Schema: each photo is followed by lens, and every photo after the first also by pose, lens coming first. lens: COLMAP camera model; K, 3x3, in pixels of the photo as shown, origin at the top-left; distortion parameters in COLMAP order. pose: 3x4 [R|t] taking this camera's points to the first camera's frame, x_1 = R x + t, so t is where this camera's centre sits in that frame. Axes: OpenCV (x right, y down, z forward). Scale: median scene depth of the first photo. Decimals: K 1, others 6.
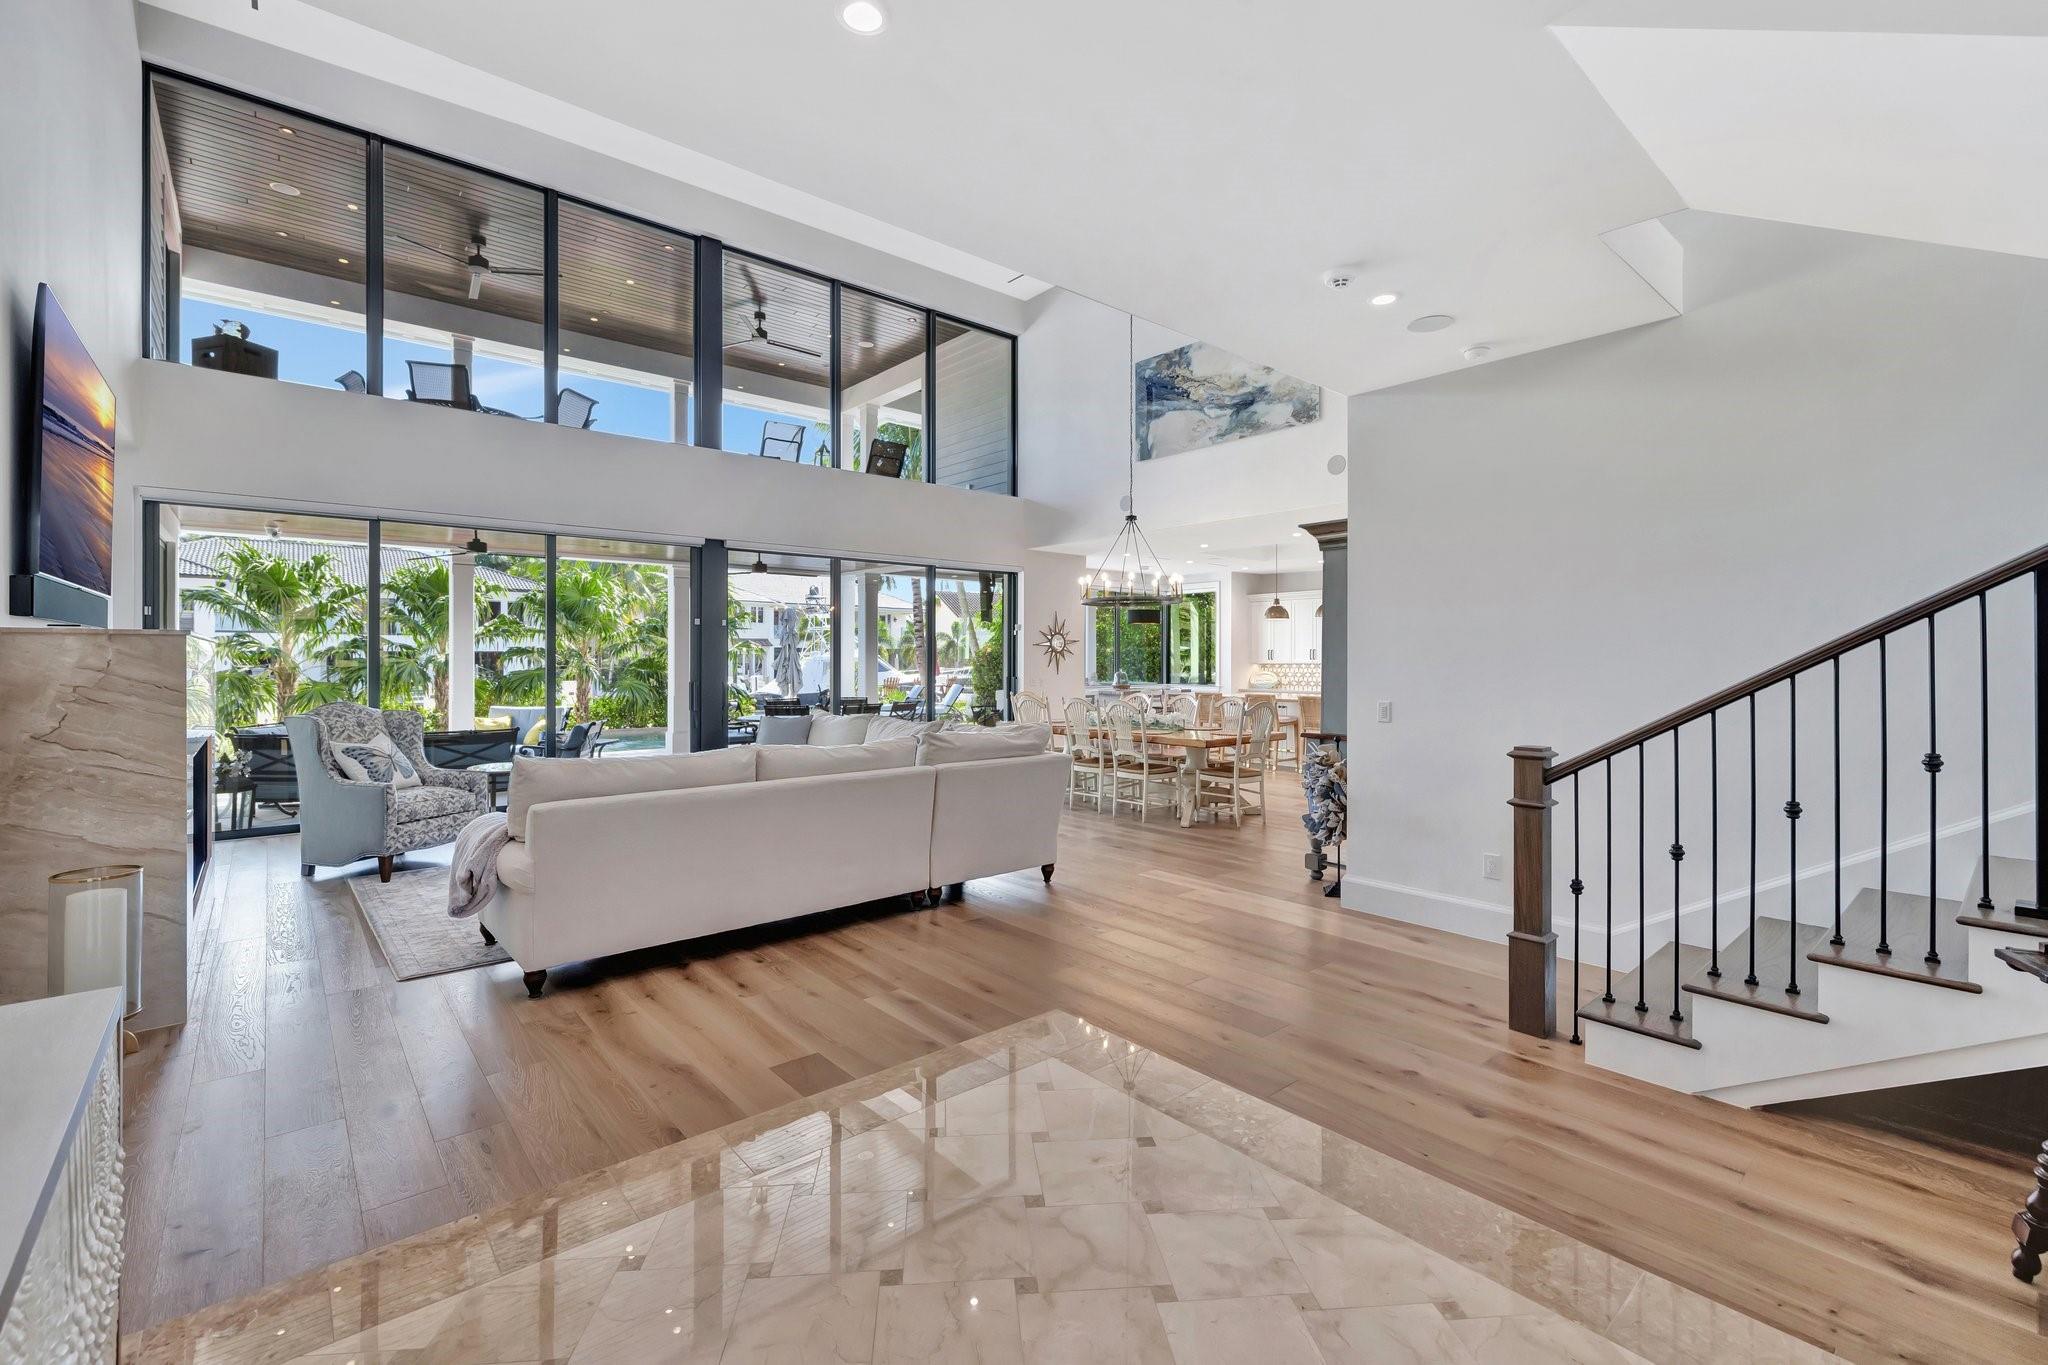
lens RADIAL K [[894.9, 0, 1037.4], [0, 894.9, 675.6], [0, 0, 1]] dist [-0.002747, 0.001218]
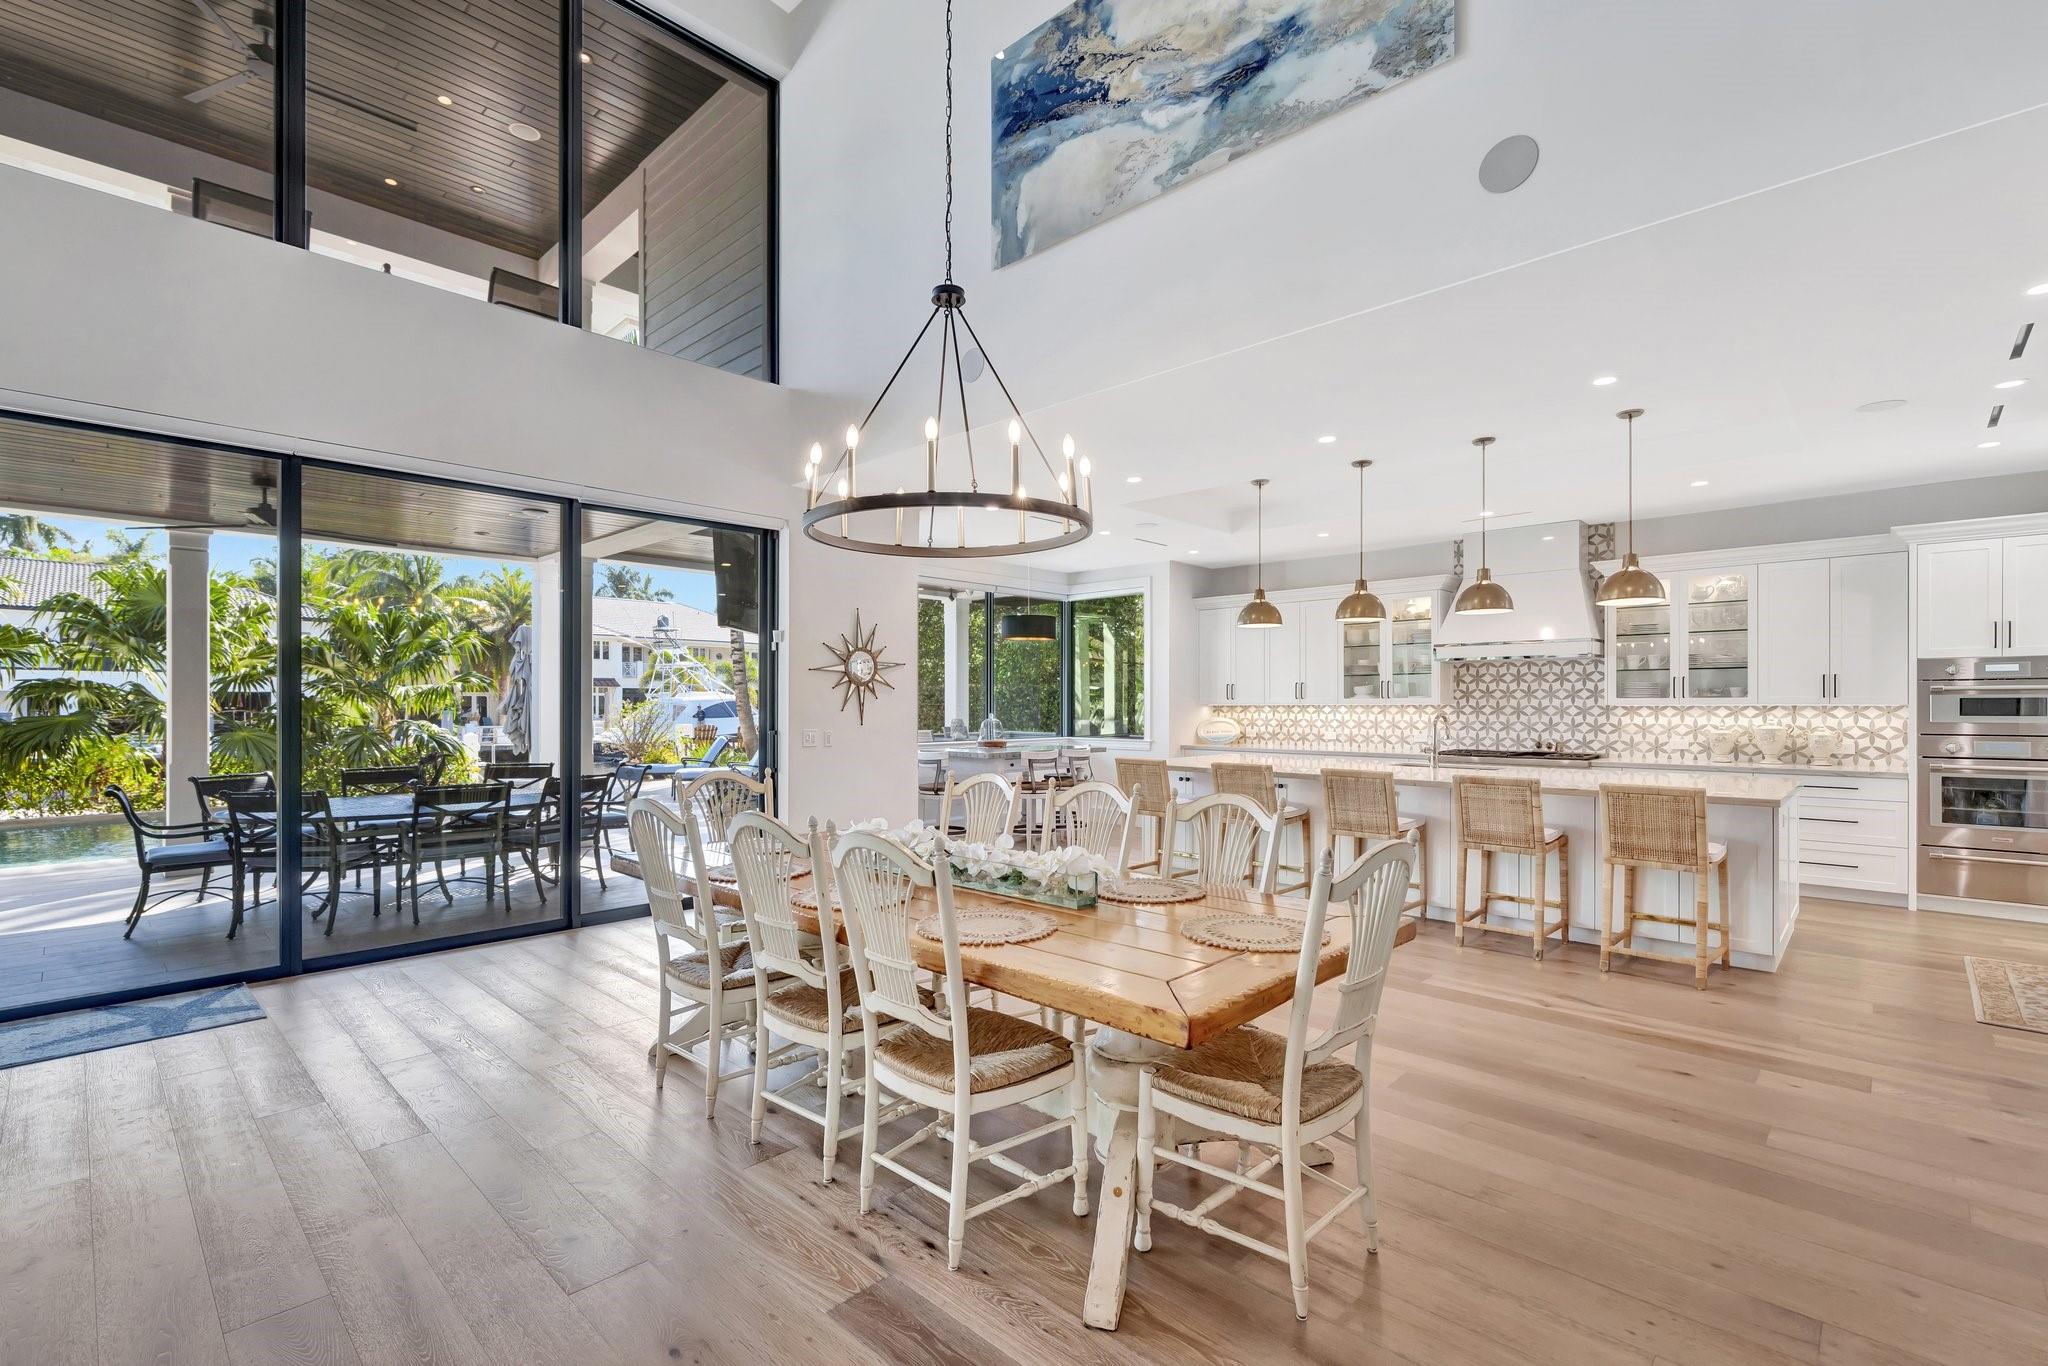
lens RADIAL K [[894.9, 0, 1024.1], [0, 894.9, 714.7], [0, 0, 1]] dist [-0.002747, 0.001218]
pose [[0.996391, -0.001106, 0.084876, 0.086898], [0.001477, 0.999990, -0.004311, -0.006616], [-0.084870, 0.004421, 0.996382, 0.540075]]
